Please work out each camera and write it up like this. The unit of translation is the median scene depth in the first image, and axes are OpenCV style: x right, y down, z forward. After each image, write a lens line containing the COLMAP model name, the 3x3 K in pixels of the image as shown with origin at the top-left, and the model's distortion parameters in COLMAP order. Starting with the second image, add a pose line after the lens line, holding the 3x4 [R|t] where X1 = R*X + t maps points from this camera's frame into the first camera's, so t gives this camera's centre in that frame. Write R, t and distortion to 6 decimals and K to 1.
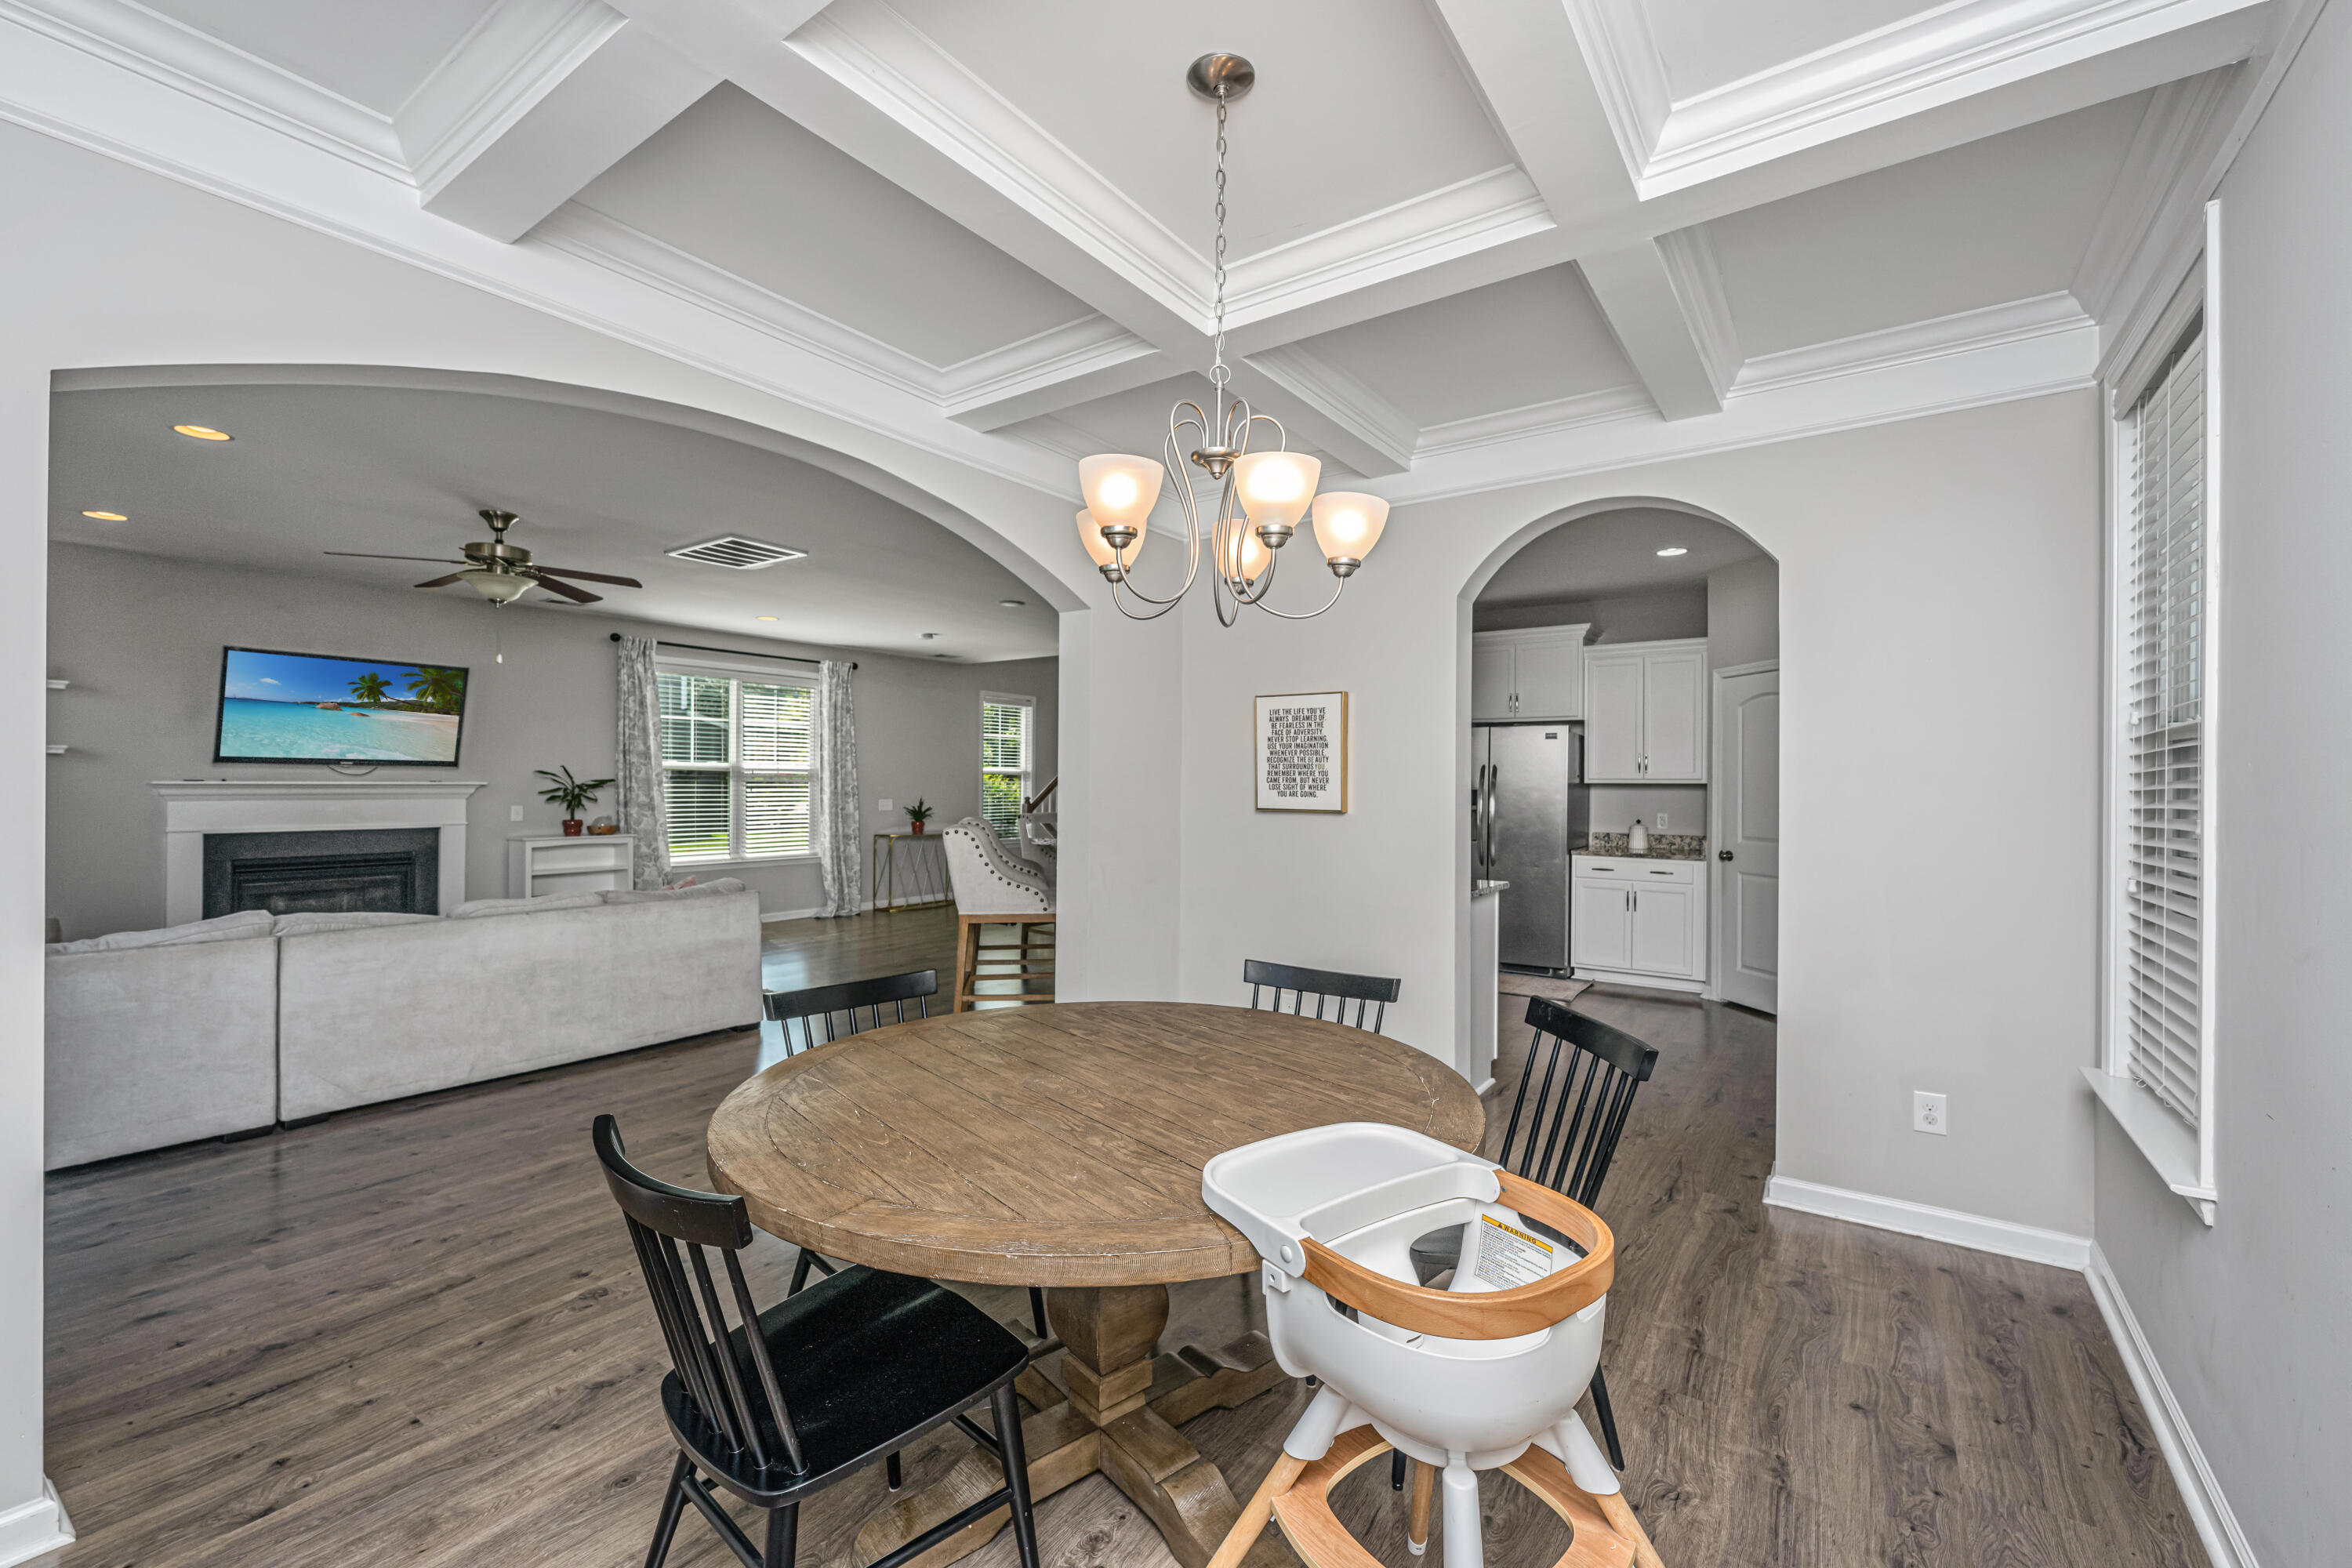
lens RADIAL K [[948.8, 0, 1176.0], [0, 948.8, 784.0], [0, 0, 1]] dist [0.028124, 0.000108]
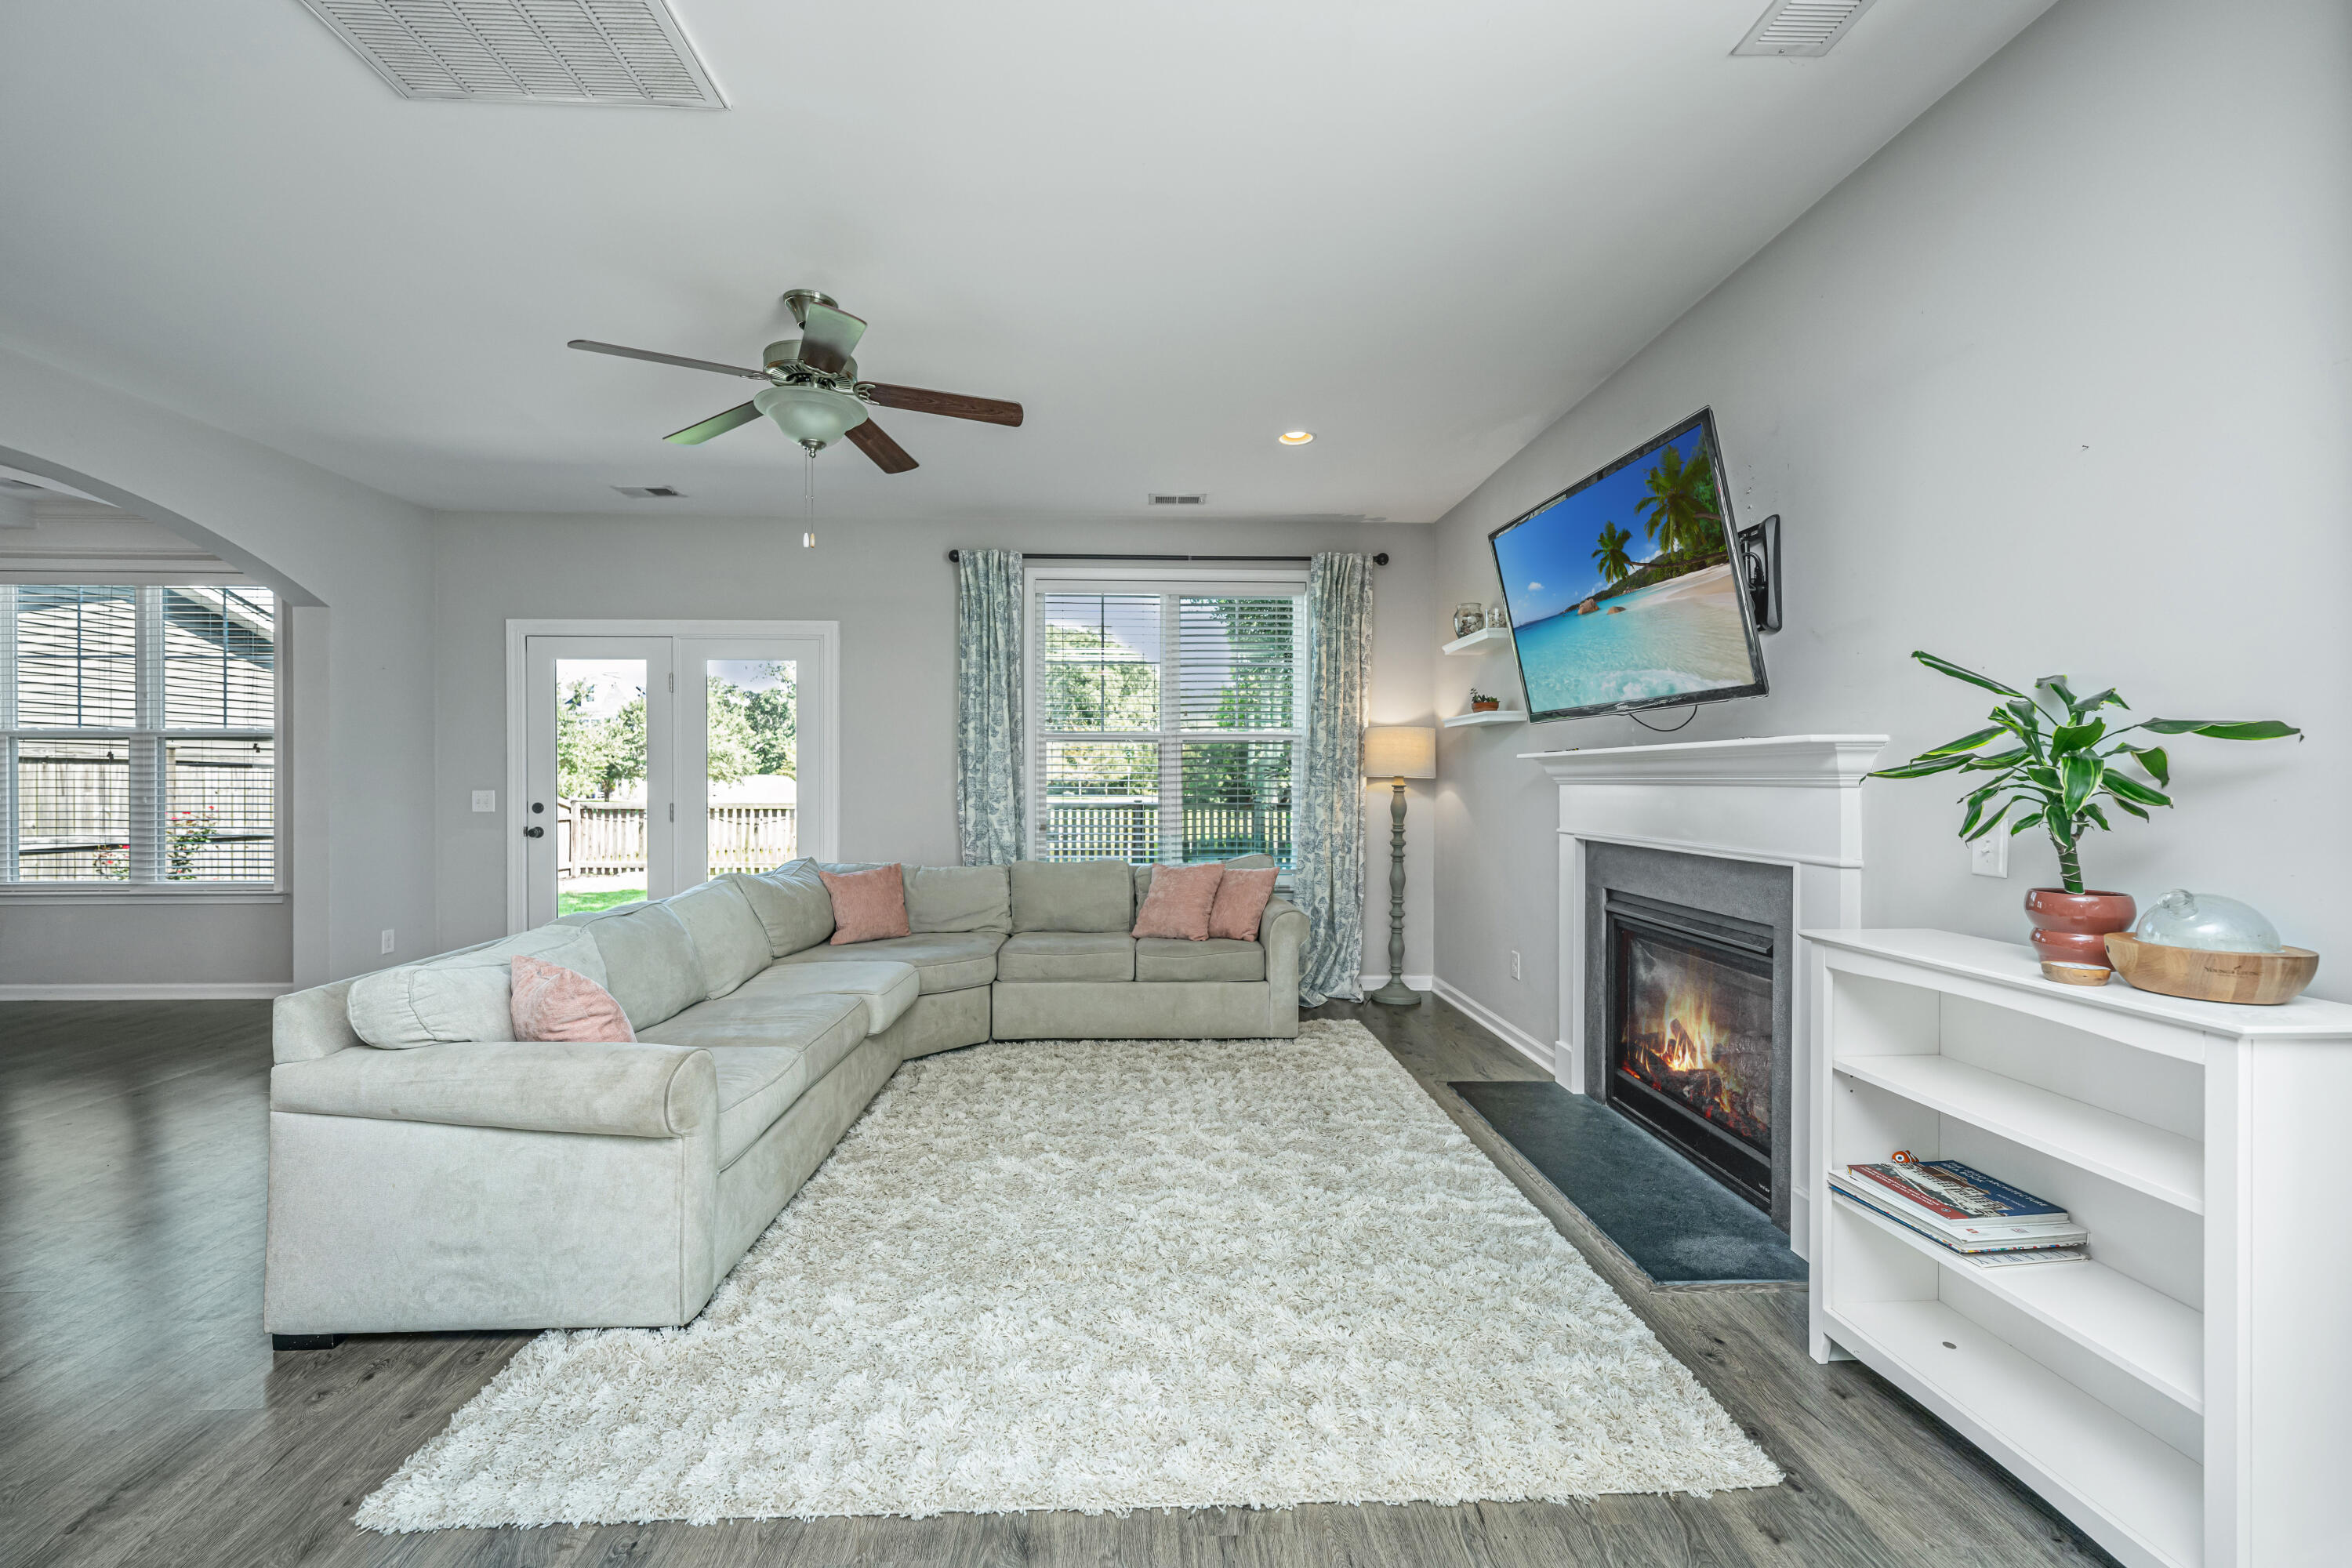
lens RADIAL K [[968.5, 0, 1182.8], [0, 968.5, 780.1], [0, 0, 1]] dist [0.001510, 0.000230]
pose [[-0.802692, -0.004677, -0.596375, -0.357424], [-0.002697, 0.999987, -0.004212, 0.014399], [0.596387, -0.001773, -0.802695, 1.106806]]
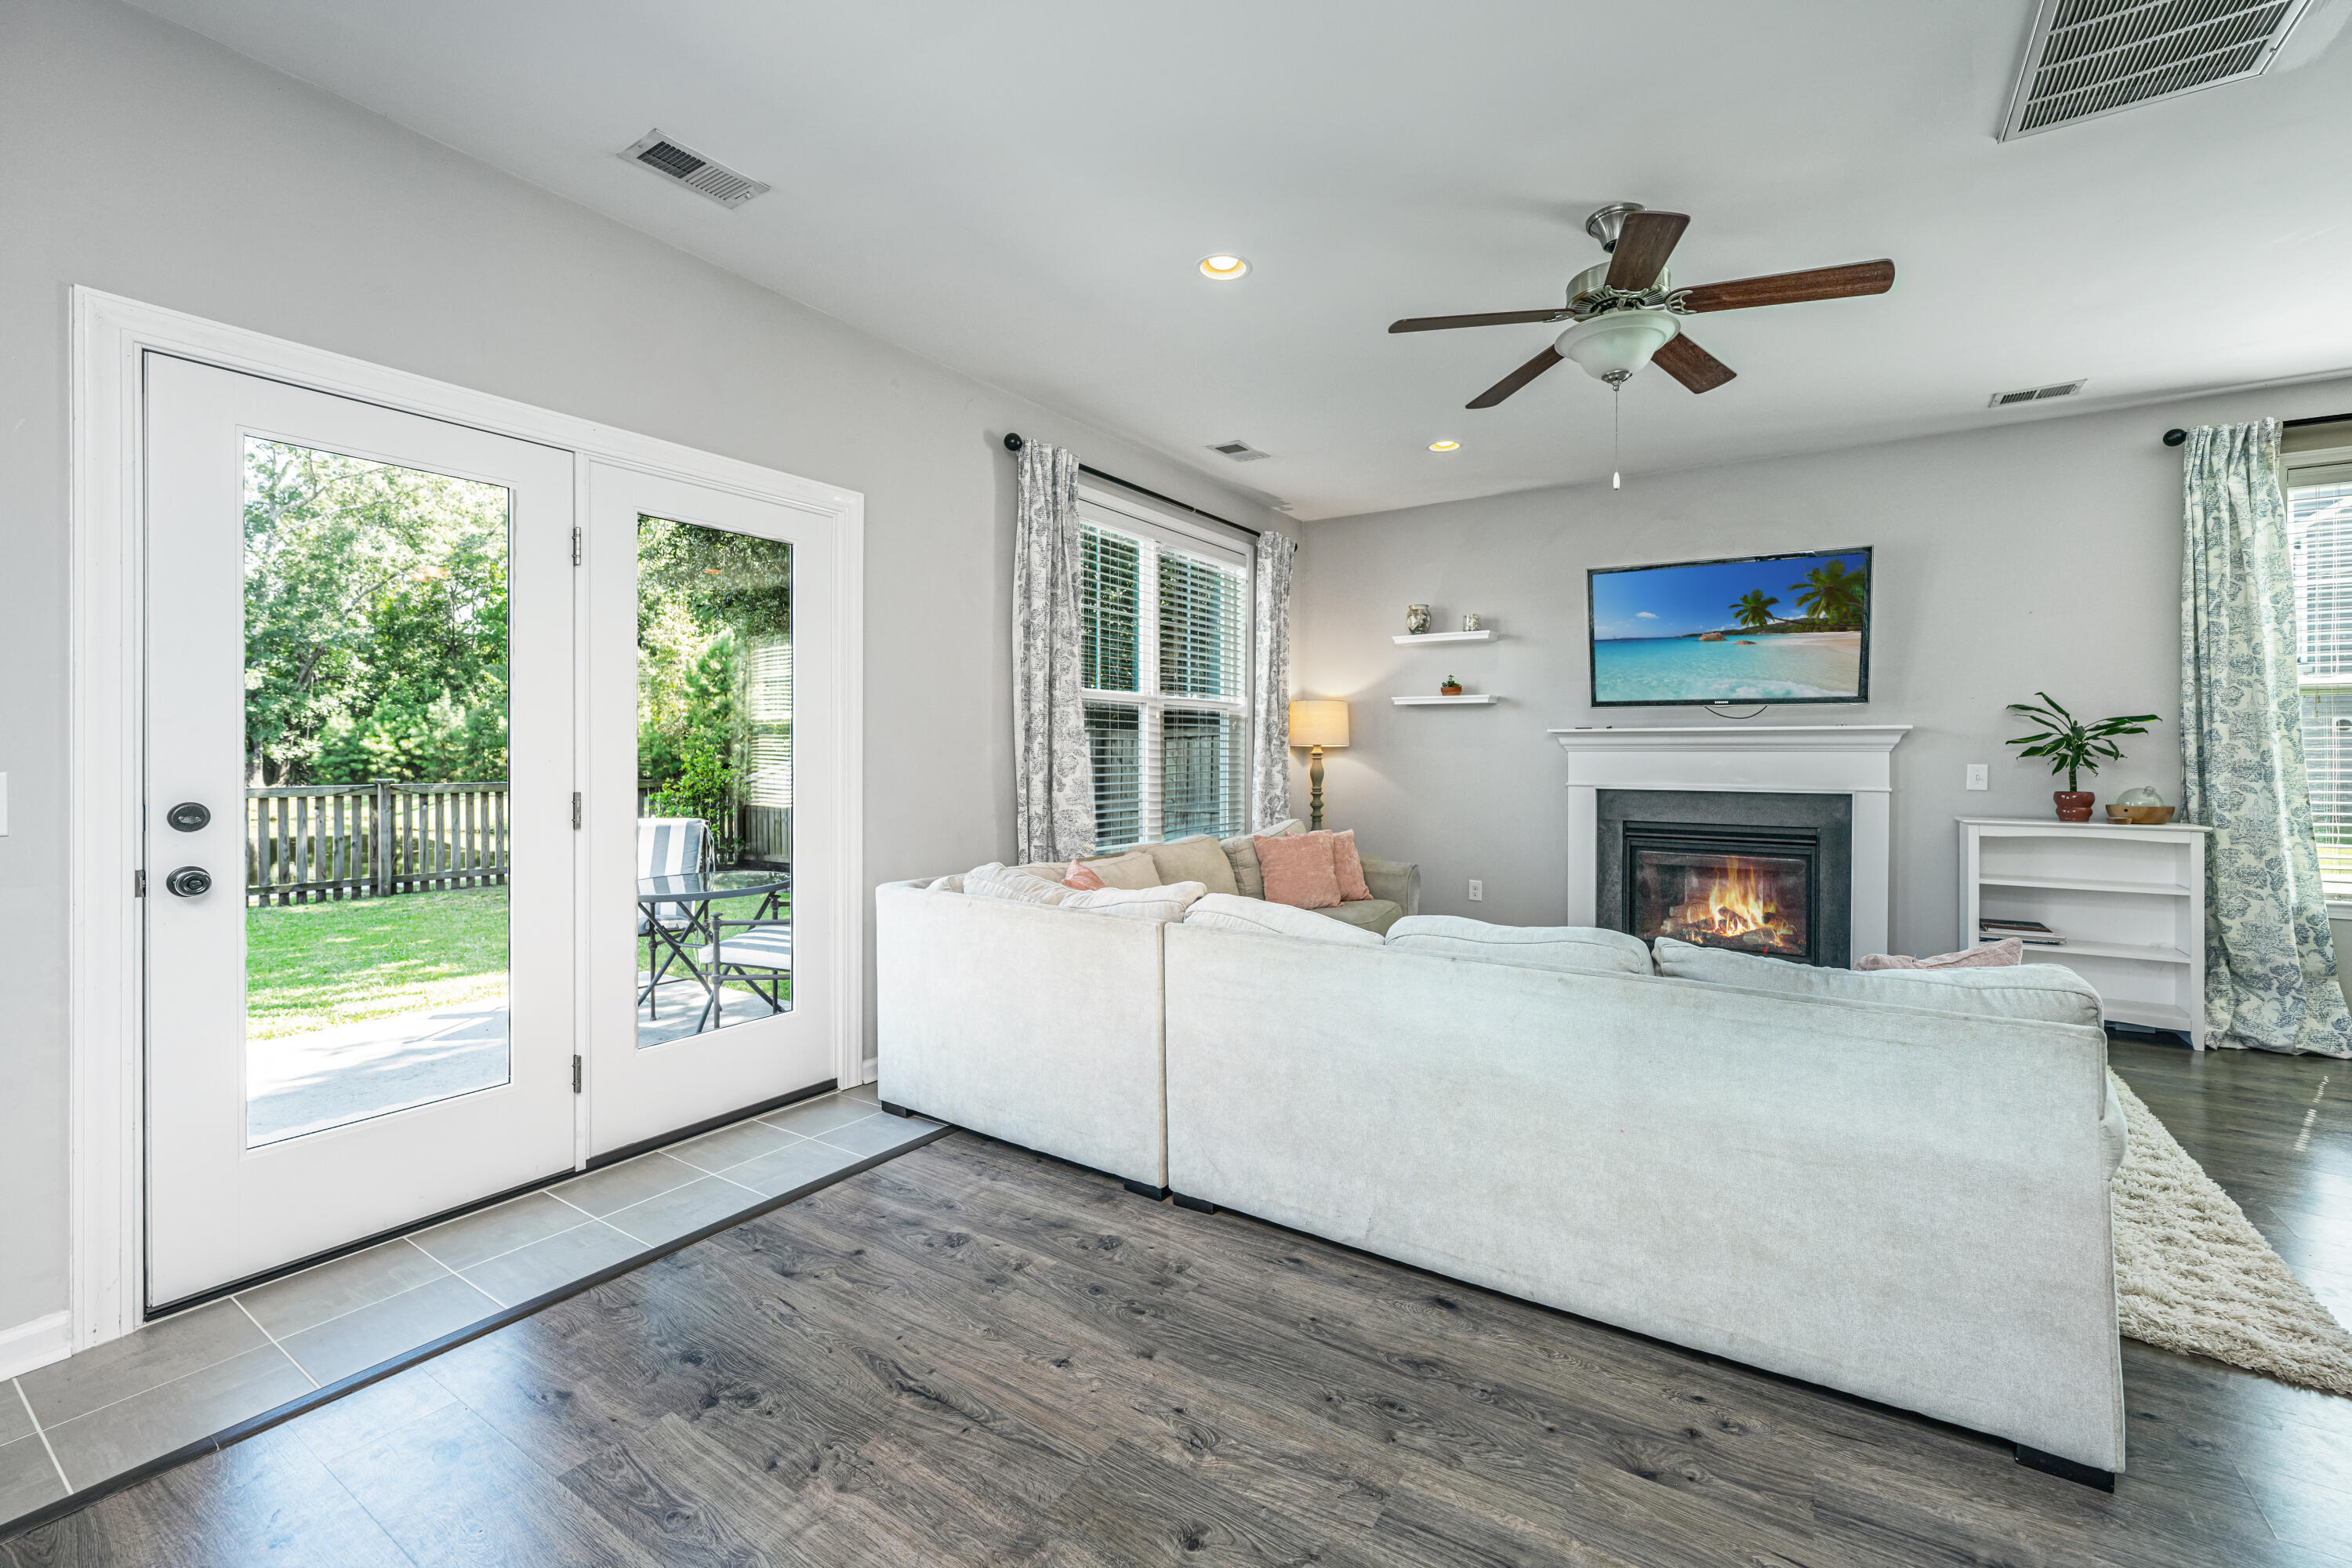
lens RADIAL K [[976.5, 0, 1239.0], [0, 976.5, 755.5], [0, 0, 1]] dist [-0.008513, 0.000013]
pose [[0.055945, 0.001095, -0.998433, -0.107715], [0.001361, 0.999998, 0.001173, 0.015960], [0.998433, -0.001424, 0.055943, 0.517936]]
